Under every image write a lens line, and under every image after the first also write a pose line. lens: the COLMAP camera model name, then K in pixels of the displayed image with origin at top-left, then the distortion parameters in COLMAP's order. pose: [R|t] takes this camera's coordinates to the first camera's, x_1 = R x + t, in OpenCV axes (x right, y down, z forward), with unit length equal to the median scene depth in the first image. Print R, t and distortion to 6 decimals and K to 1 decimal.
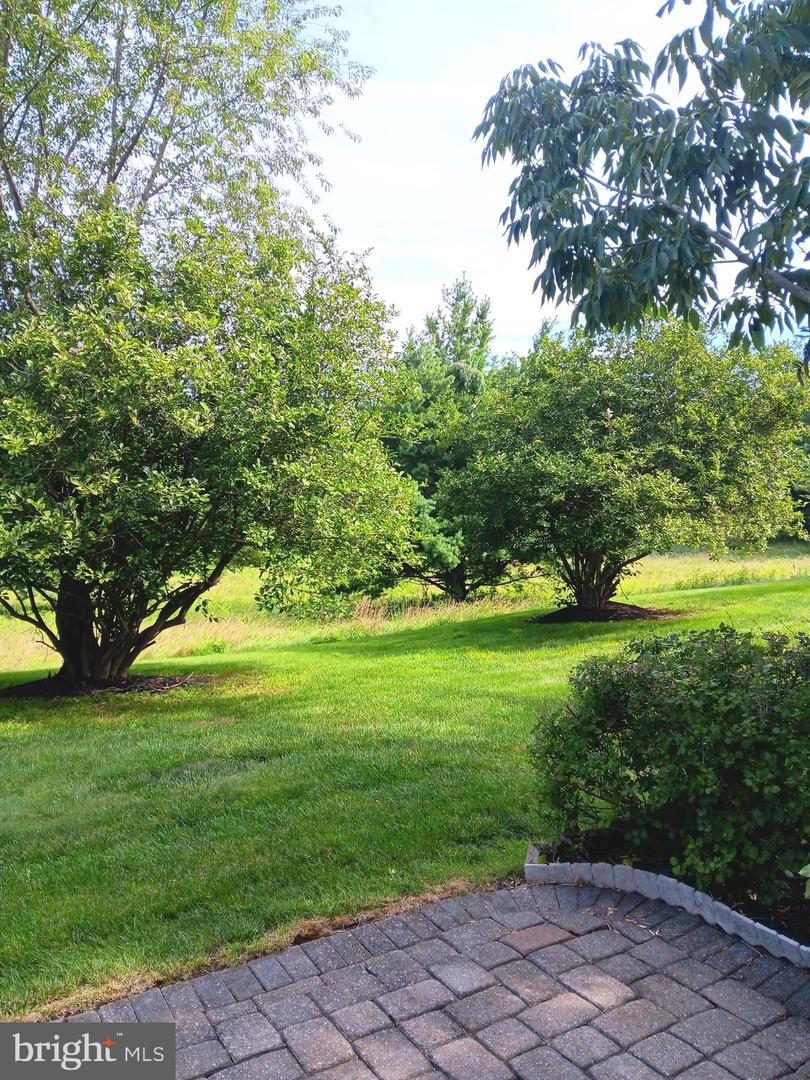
lens RADIAL K [[848.0, 0, 404.3], [0, 848.0, 540.0], [0, 0, 1]] dist [0.054038, -0.009796]
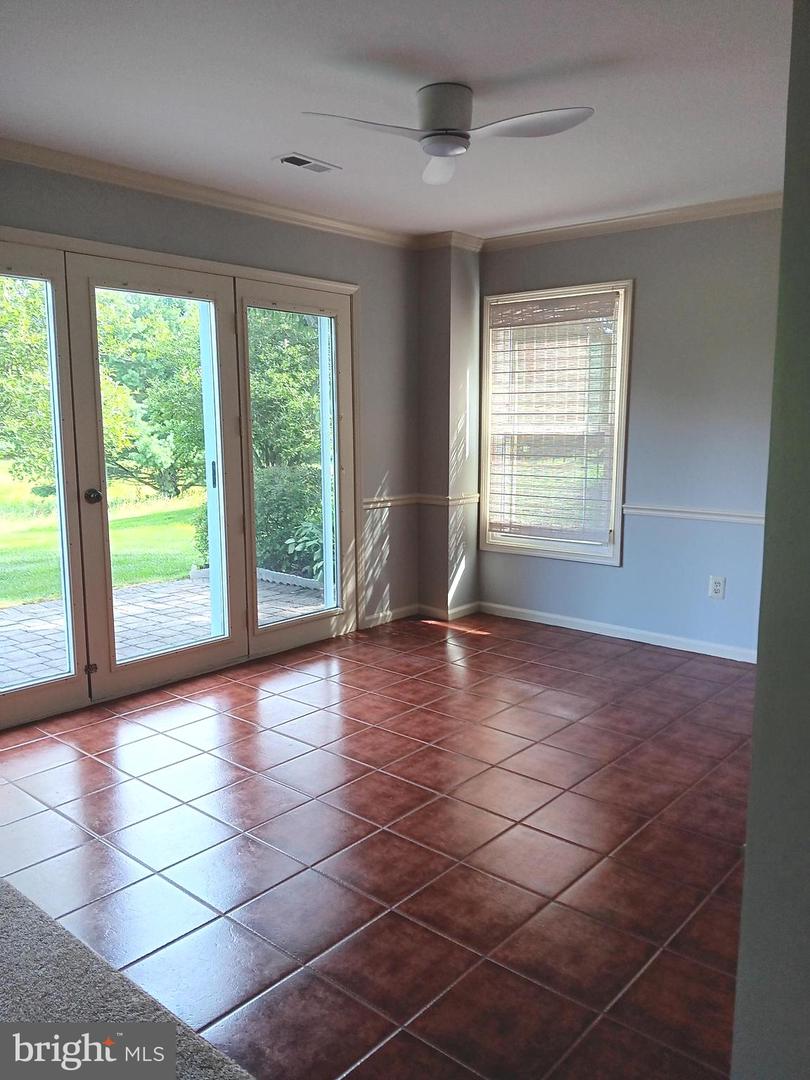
lens RADIAL K [[848.0, 0, 406.7], [0, 848.0, 542.9], [0, 0, 1]] dist [0.054038, -0.009796]
pose [[0.946443, -0.016603, 0.322445, -0.005517], [-0.018418, 0.994275, 0.105255, 0.009357], [-0.322346, -0.105557, 0.940718, -0.197301]]
